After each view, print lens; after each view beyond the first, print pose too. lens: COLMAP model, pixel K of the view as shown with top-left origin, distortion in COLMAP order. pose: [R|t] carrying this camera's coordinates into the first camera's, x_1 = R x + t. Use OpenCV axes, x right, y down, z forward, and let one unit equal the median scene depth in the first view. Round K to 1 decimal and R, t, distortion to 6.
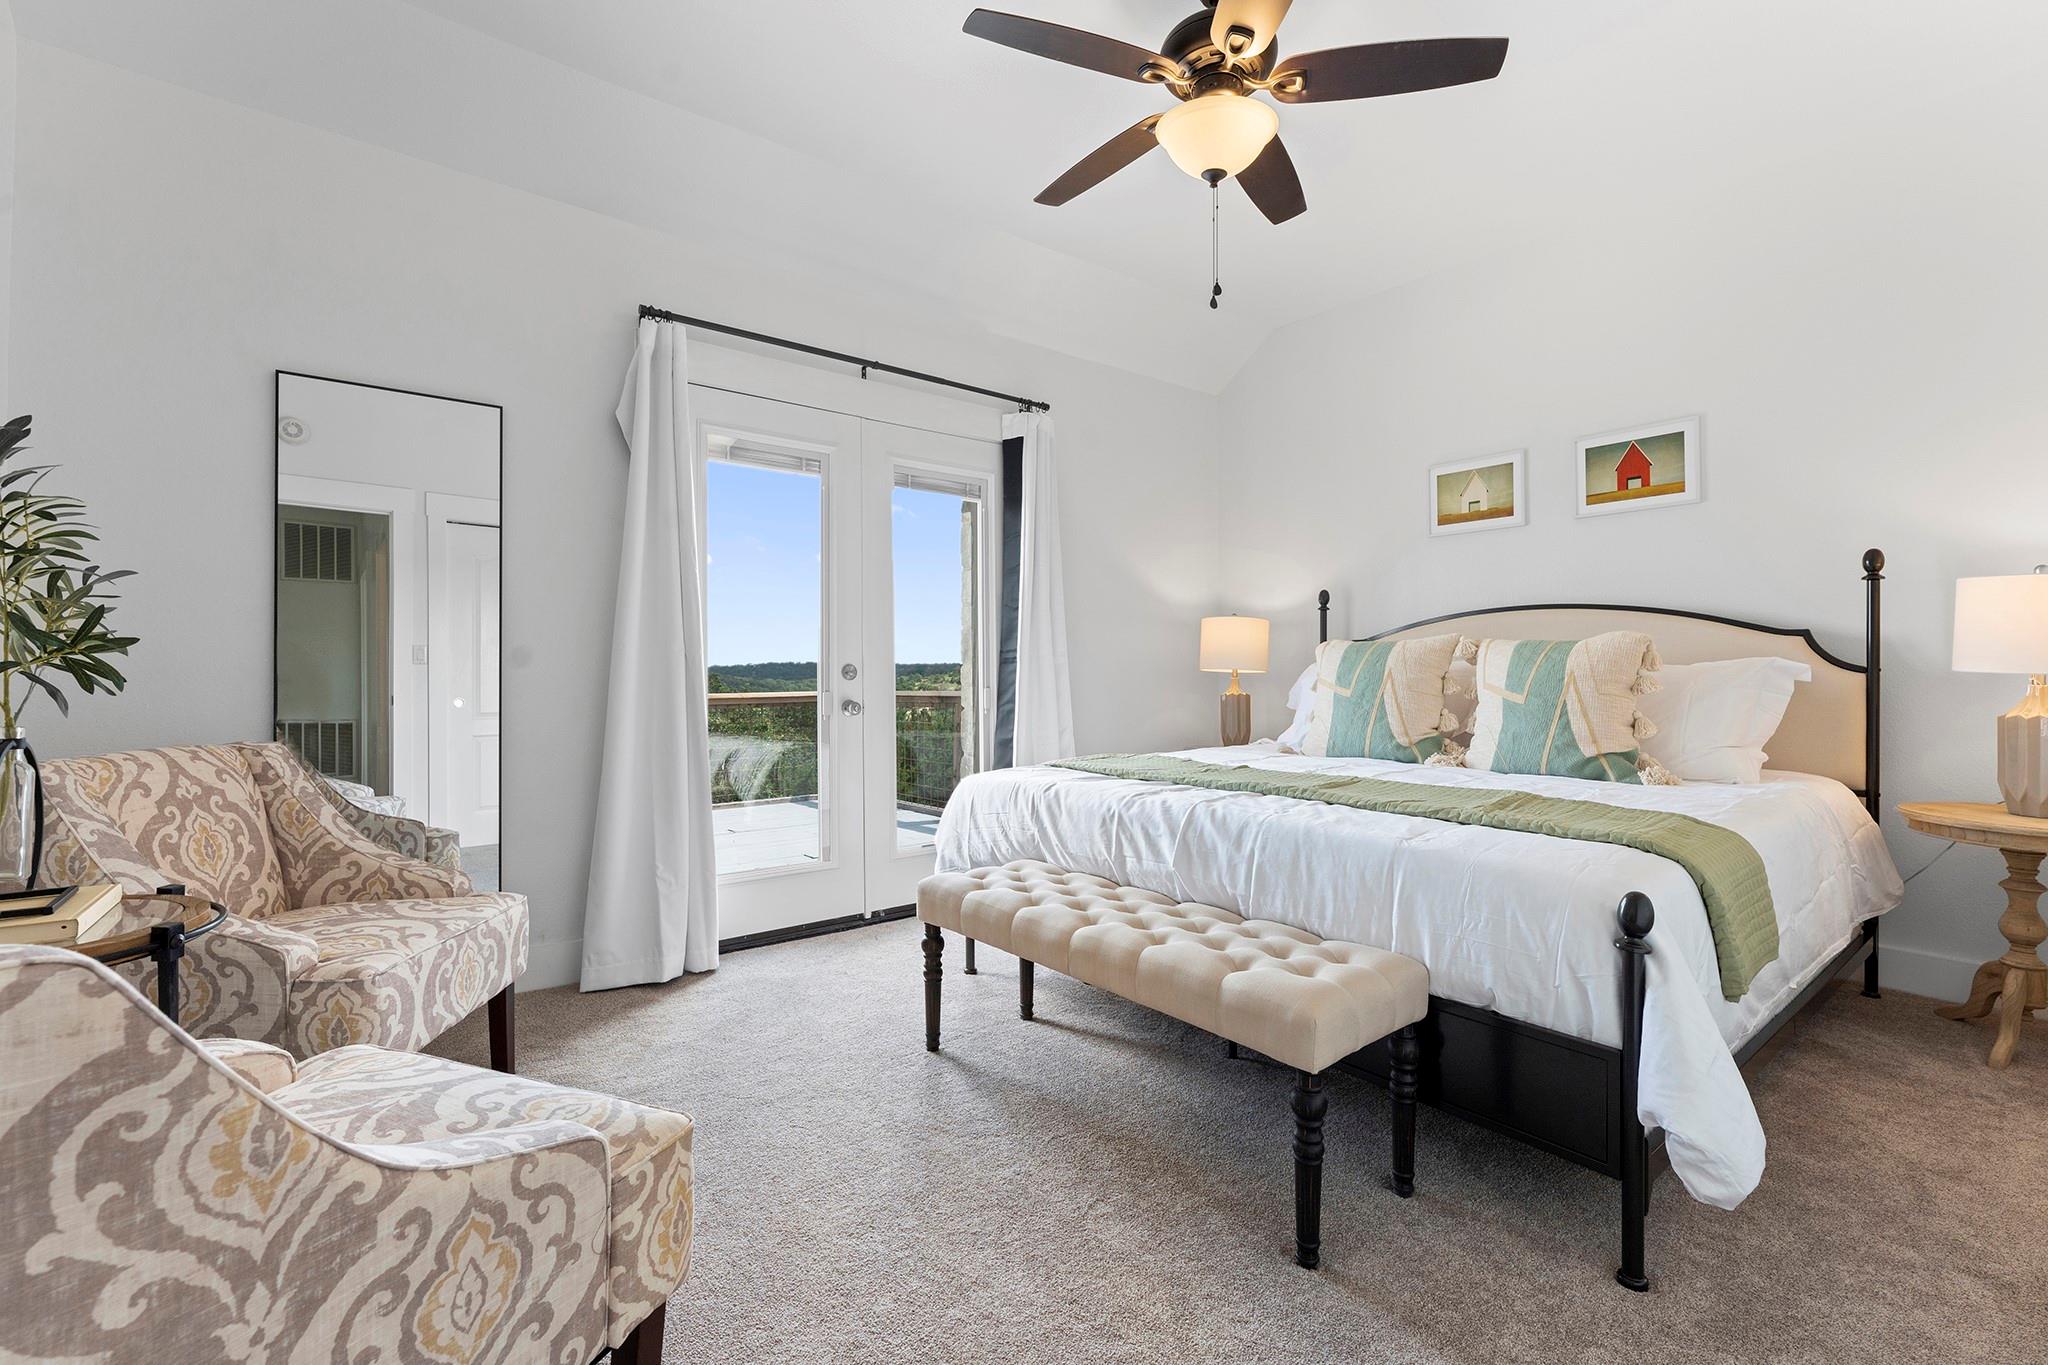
lens RADIAL K [[910.9, 0, 1027.5], [0, 910.9, 679.6], [0, 0, 1]] dist [-0.001847, -0.000122]
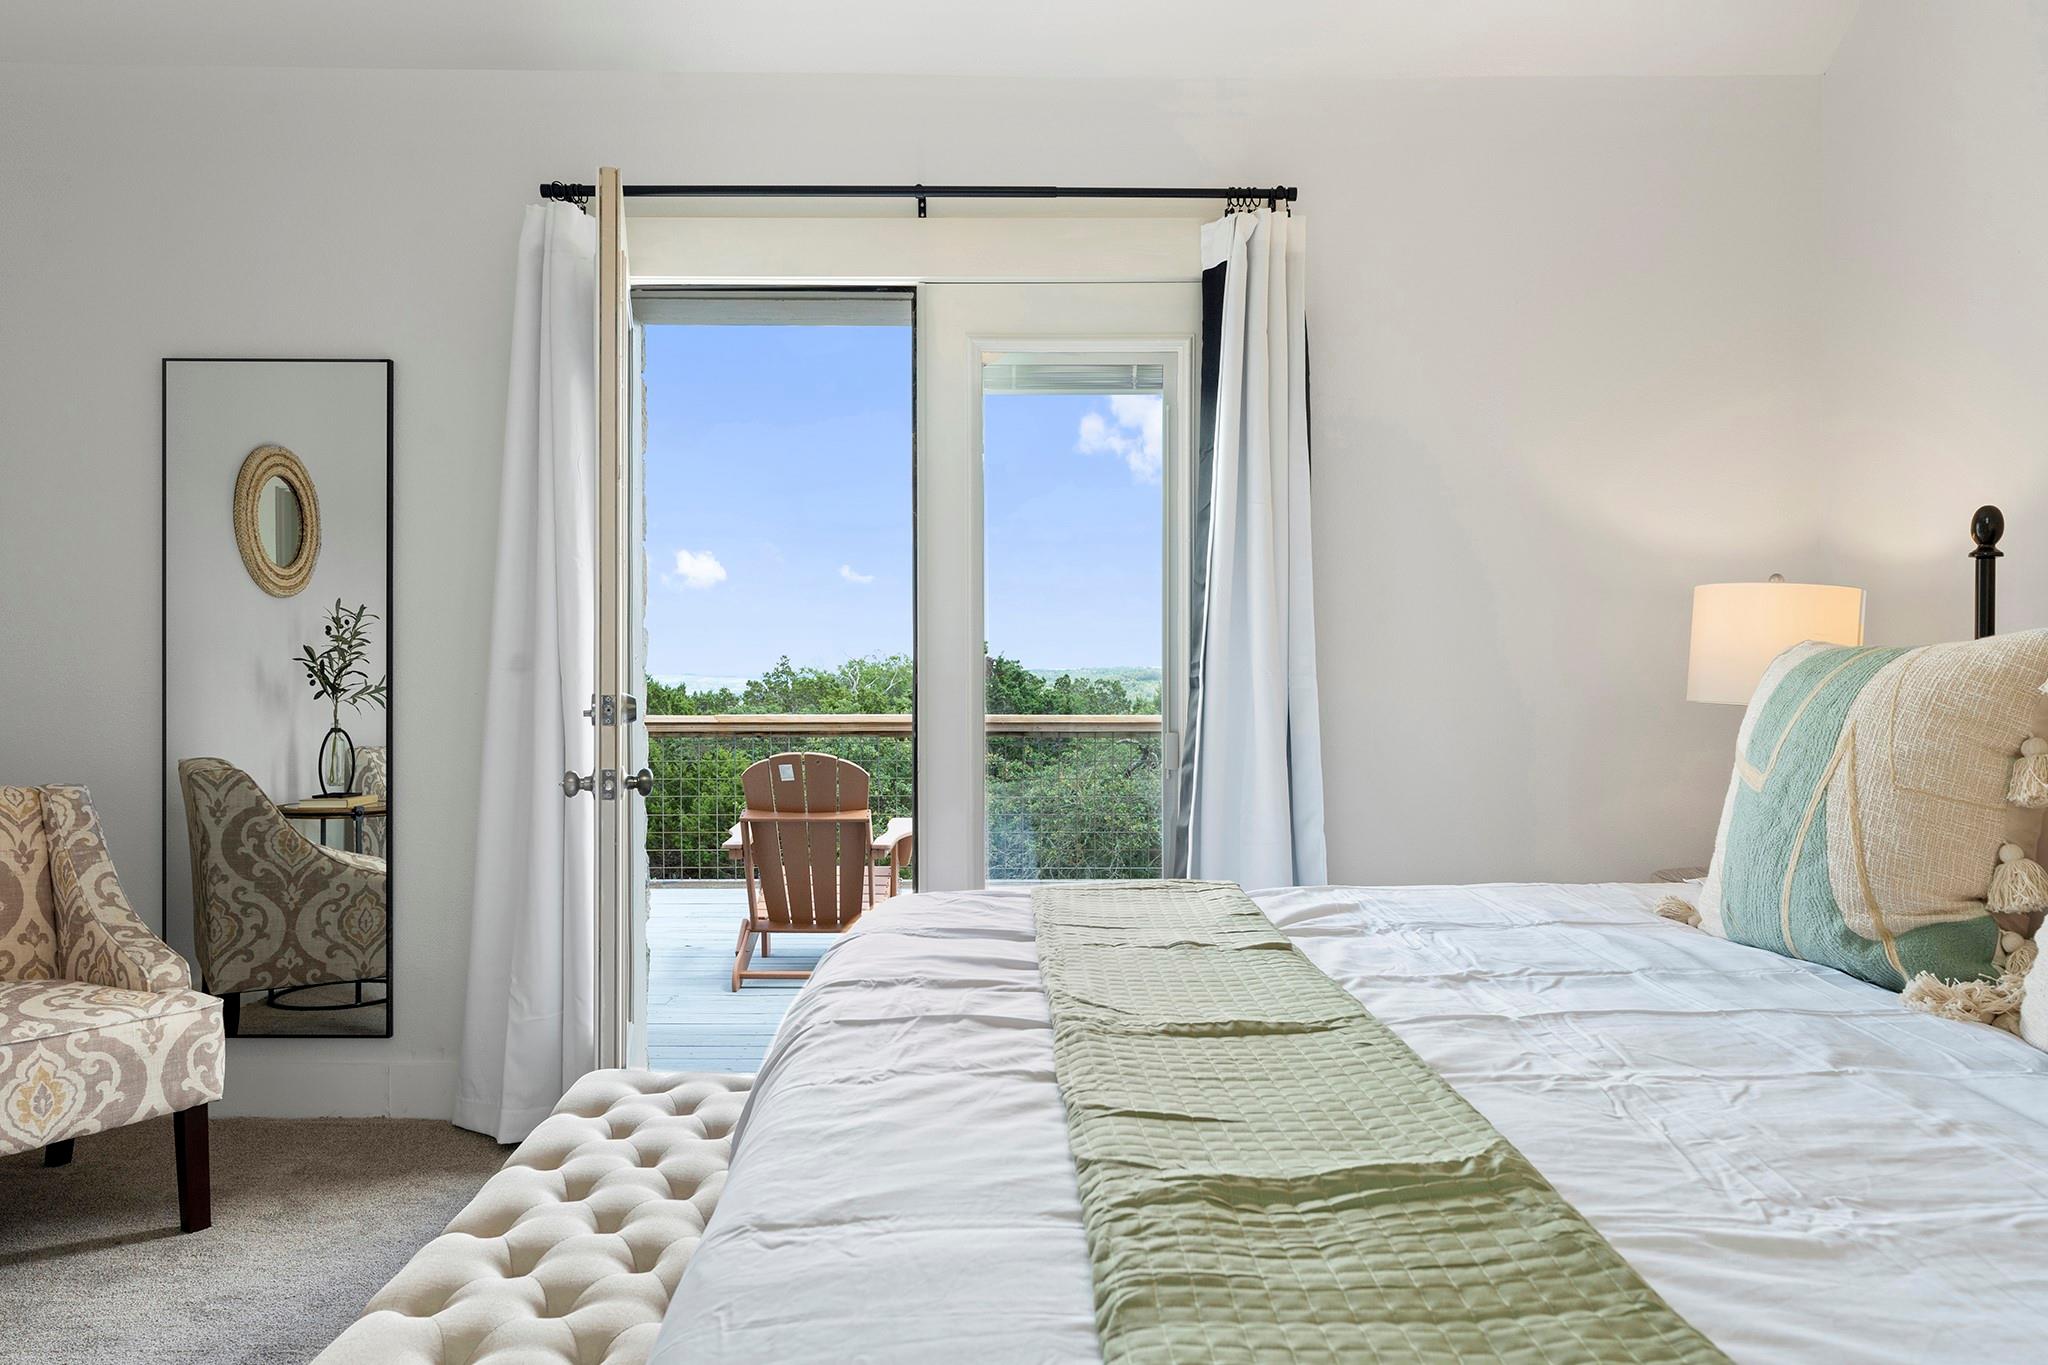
lens RADIAL K [[1383.5, 0, 1021.3], [0, 1383.5, 689.6], [0, 0, 1]] dist [0.002893, -0.000389]
pose [[0.779792, 0.011741, -0.625929, 0.489717], [-0.005680, 0.999916, 0.011680, -0.030741], [0.626013, -0.005553, 0.779792, 0.351330]]
